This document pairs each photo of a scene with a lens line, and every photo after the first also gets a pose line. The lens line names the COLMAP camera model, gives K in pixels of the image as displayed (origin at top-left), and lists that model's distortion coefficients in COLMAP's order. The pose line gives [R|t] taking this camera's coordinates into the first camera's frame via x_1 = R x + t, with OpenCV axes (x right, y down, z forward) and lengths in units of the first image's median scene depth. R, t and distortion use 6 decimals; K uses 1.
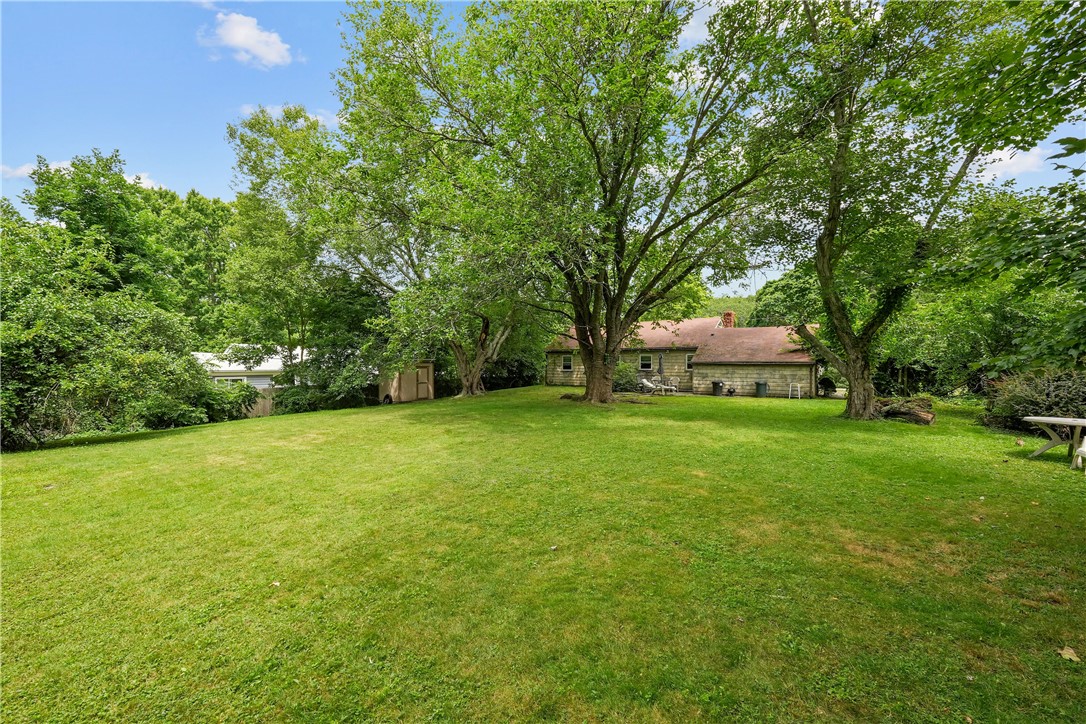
lens RADIAL K [[456.8, 0, 540.9], [0, 456.8, 360.9], [0, 0, 1]] dist [-0.008187, 0.003147]
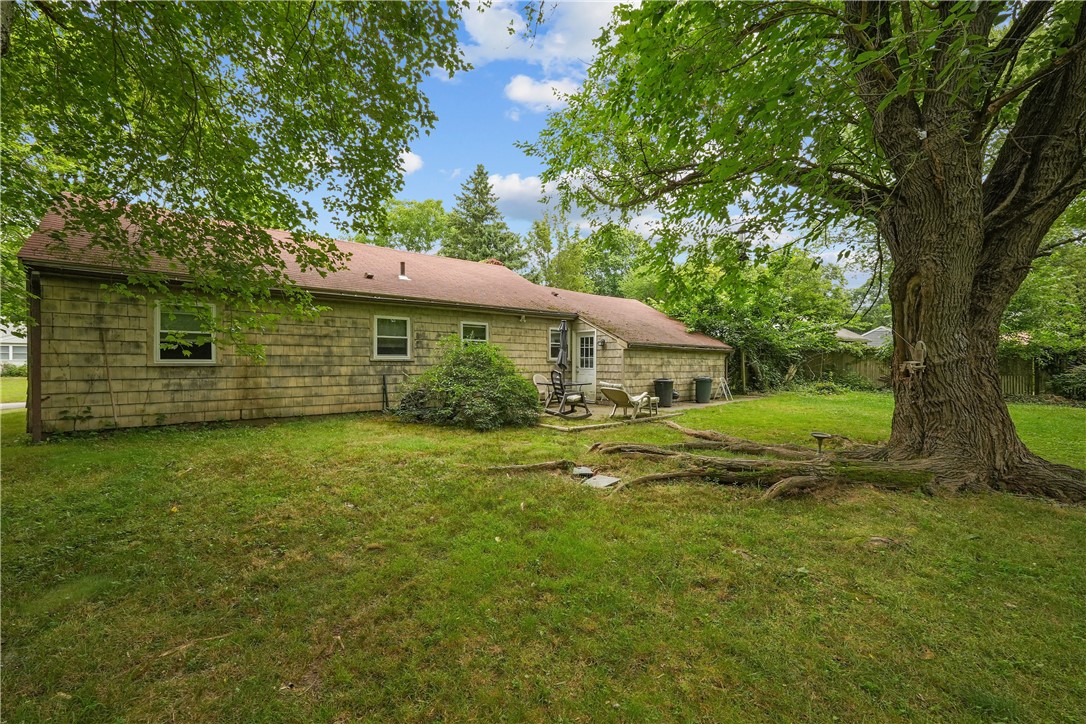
lens RADIAL K [[456.8, 0, 543.1], [0, 456.8, 357.6], [0, 0, 1]] dist [-0.008187, 0.003147]
pose [[0.256214, 0.003988, 0.966612, -0.197906], [-0.014311, 0.999898, -0.000333, 0.021903], [-0.966514, -0.013748, 0.256245, 1.065462]]
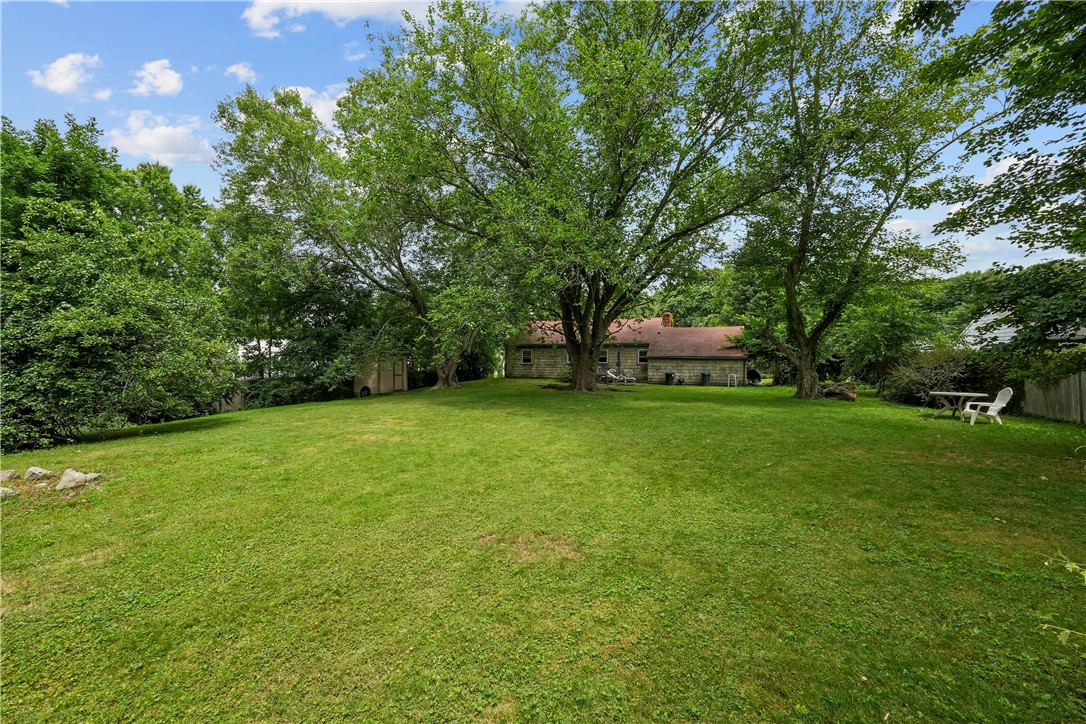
lens RADIAL K [[456.8, 0, 541.1], [0, 456.8, 364.0], [0, 0, 1]] dist [-0.008187, 0.003147]
pose [[0.973962, 0.003055, 0.226689, -0.218040], [-0.007245, 0.999818, 0.017653, 0.003941], [-0.226594, -0.018835, 0.973807, -0.077764]]
